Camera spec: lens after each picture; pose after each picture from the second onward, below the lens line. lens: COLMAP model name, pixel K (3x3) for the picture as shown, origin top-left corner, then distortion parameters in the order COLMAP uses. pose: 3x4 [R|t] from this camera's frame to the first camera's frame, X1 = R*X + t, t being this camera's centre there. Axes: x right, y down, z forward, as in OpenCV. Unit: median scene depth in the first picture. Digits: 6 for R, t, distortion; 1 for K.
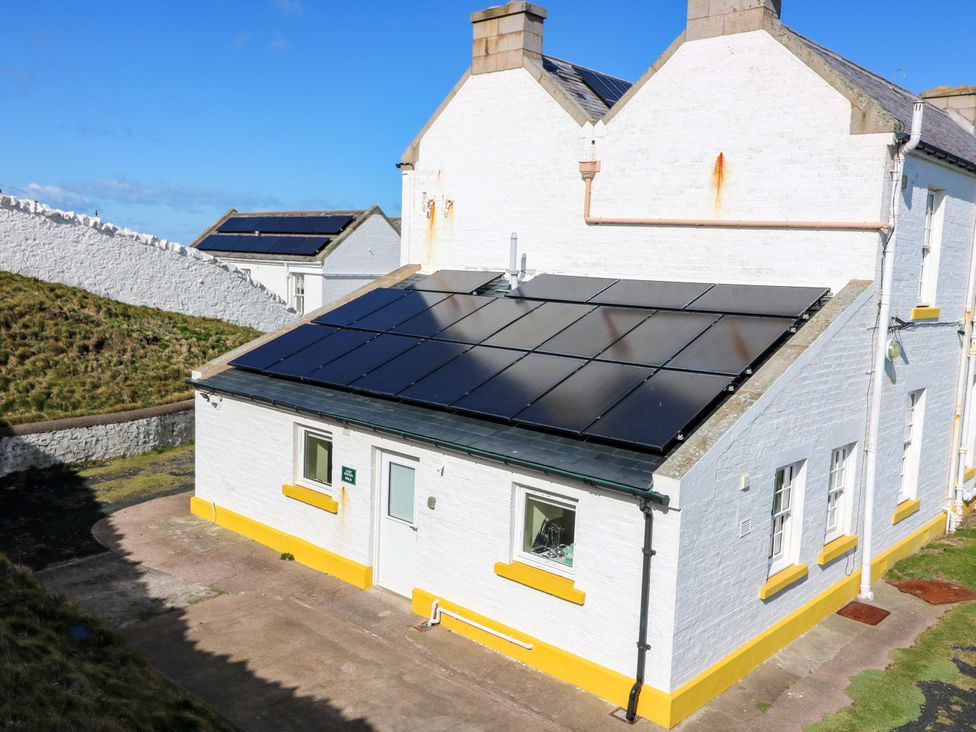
lens RADIAL K [[875.4, 0, 489.3], [0, 875.4, 365.4], [0, 0, 1]] dist [0.043552, -0.018223]
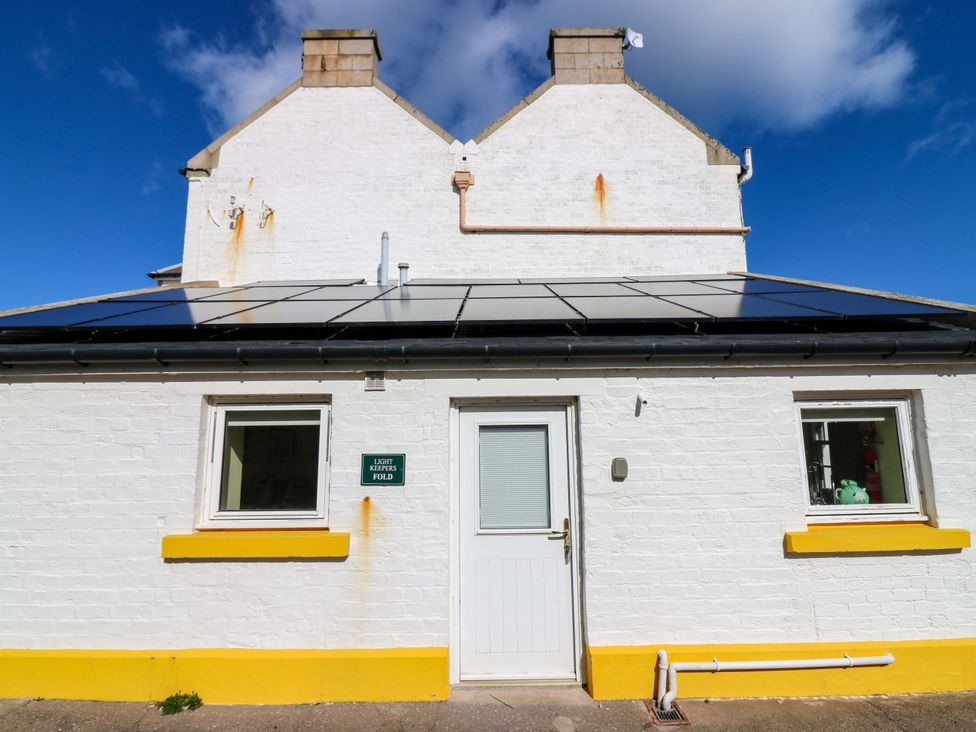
lens RADIAL K [[522.9, 0, 485.5], [0, 522.9, 363.9], [0, 0, 1]] dist [-0.000405, -0.002931]
pose [[0.734566, 0.050121, 0.676683, -0.288427], [0.122399, 0.971121, -0.204798, 0.119574], [-0.667406, 0.233263, 0.707218, 0.644215]]
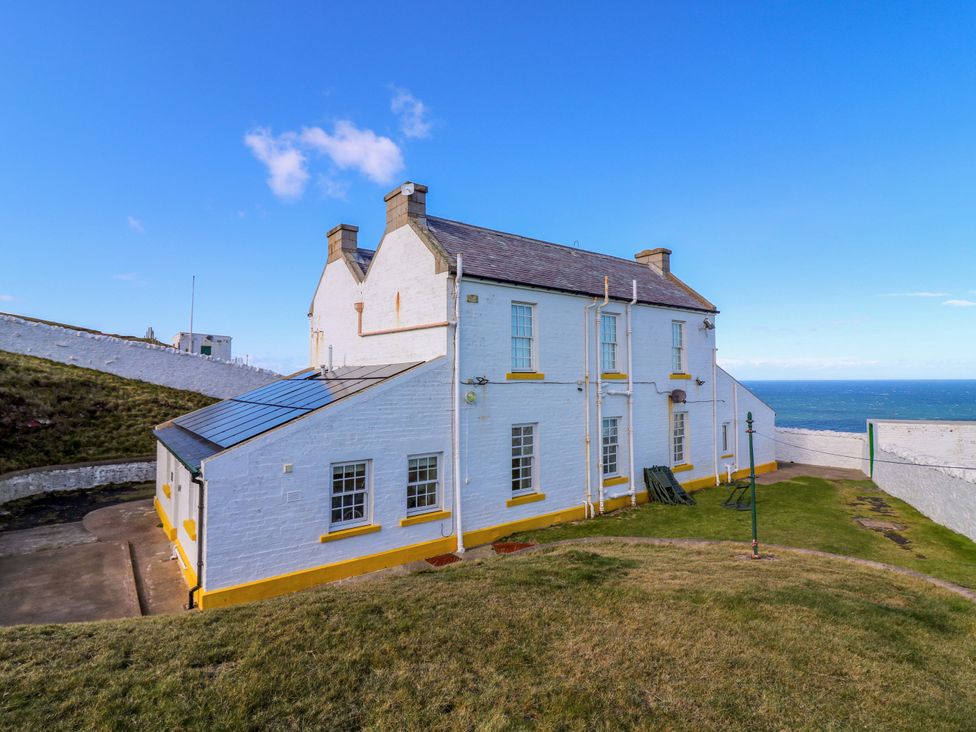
lens RADIAL K [[522.9, 0, 489.9], [0, 522.9, 360.2], [0, 0, 1]] dist [-0.000405, -0.002931]
pose [[0.981914, -0.053062, -0.181741, 0.601448], [0.023543, 0.986693, -0.160883, 0.066678], [0.187859, 0.153695, 0.970096, 0.032439]]
